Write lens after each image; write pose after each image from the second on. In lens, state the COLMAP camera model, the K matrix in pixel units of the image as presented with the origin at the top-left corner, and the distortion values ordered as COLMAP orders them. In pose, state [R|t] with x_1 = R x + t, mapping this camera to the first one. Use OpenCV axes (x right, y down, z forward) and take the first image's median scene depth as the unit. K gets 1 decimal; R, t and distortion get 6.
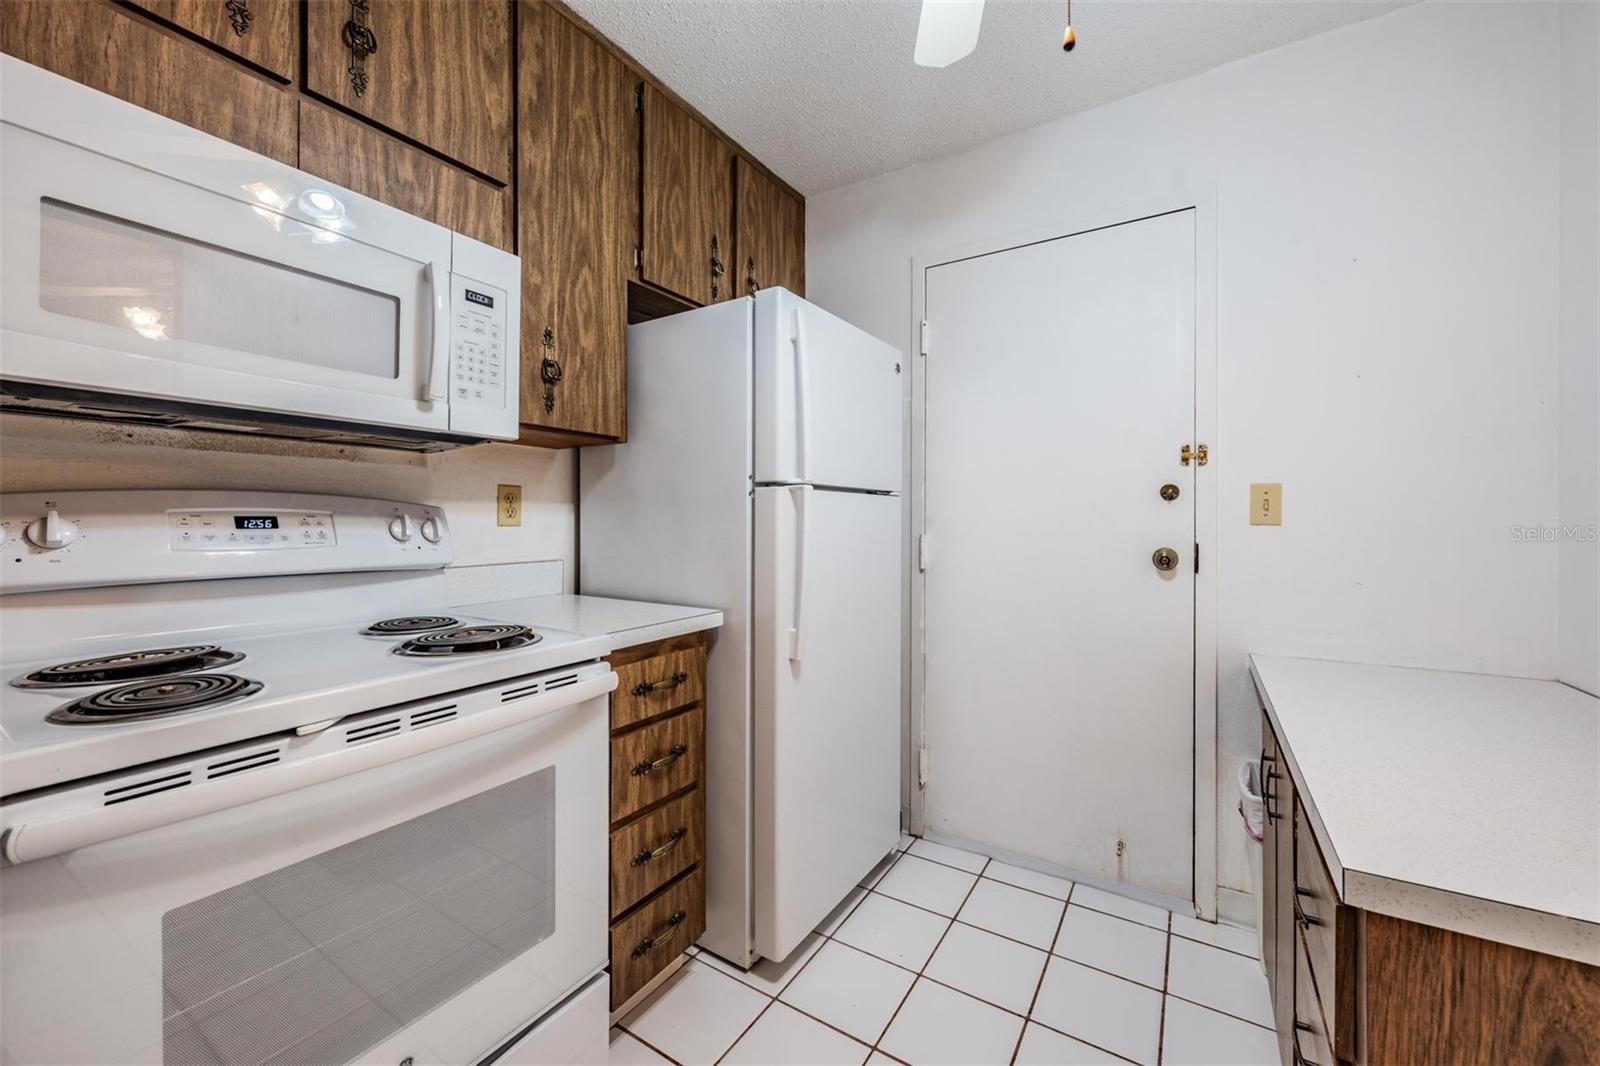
lens RADIAL K [[626.8, 0, 800.8], [0, 626.8, 524.5], [0, 0, 1]] dist [-0.005978, -0.000587]
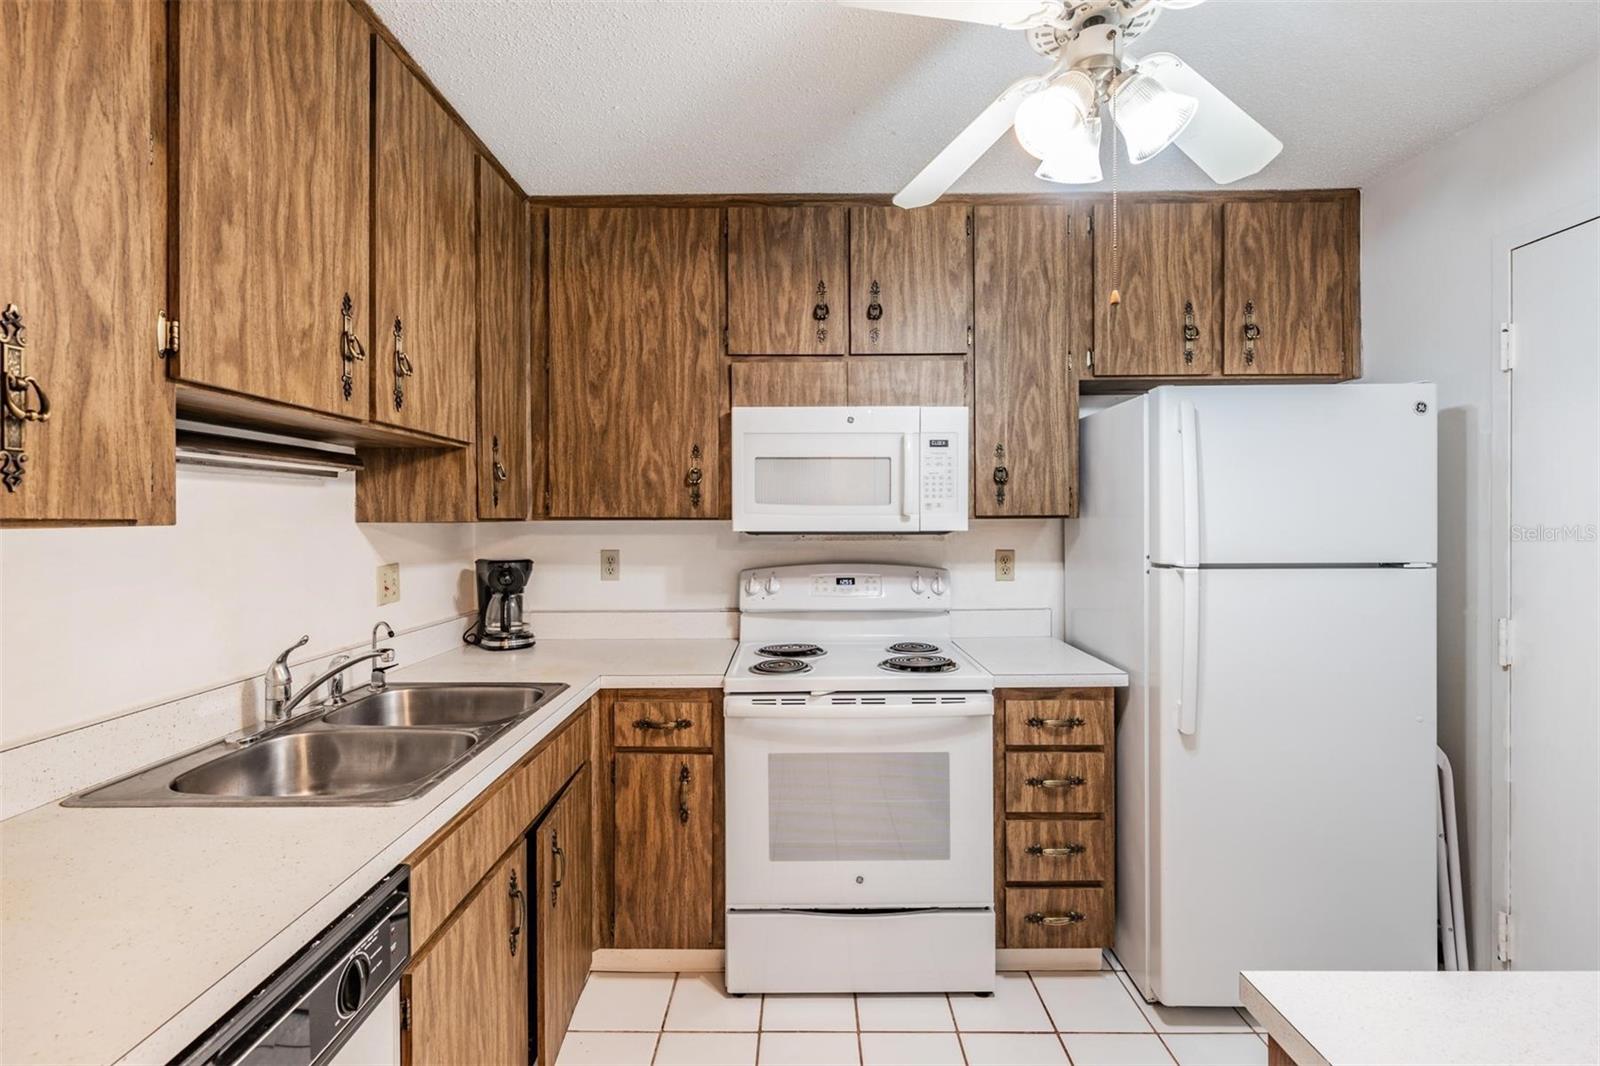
lens RADIAL K [[724.3, 0, 798.2], [0, 724.3, 525.8], [0, 0, 1]] dist [-0.003526, -0.000806]
pose [[0.527222, 0.005172, -0.849712, 0.729346], [0.001133, 0.999976, 0.006790, -0.150874], [0.849727, -0.004543, 0.527204, -0.211349]]
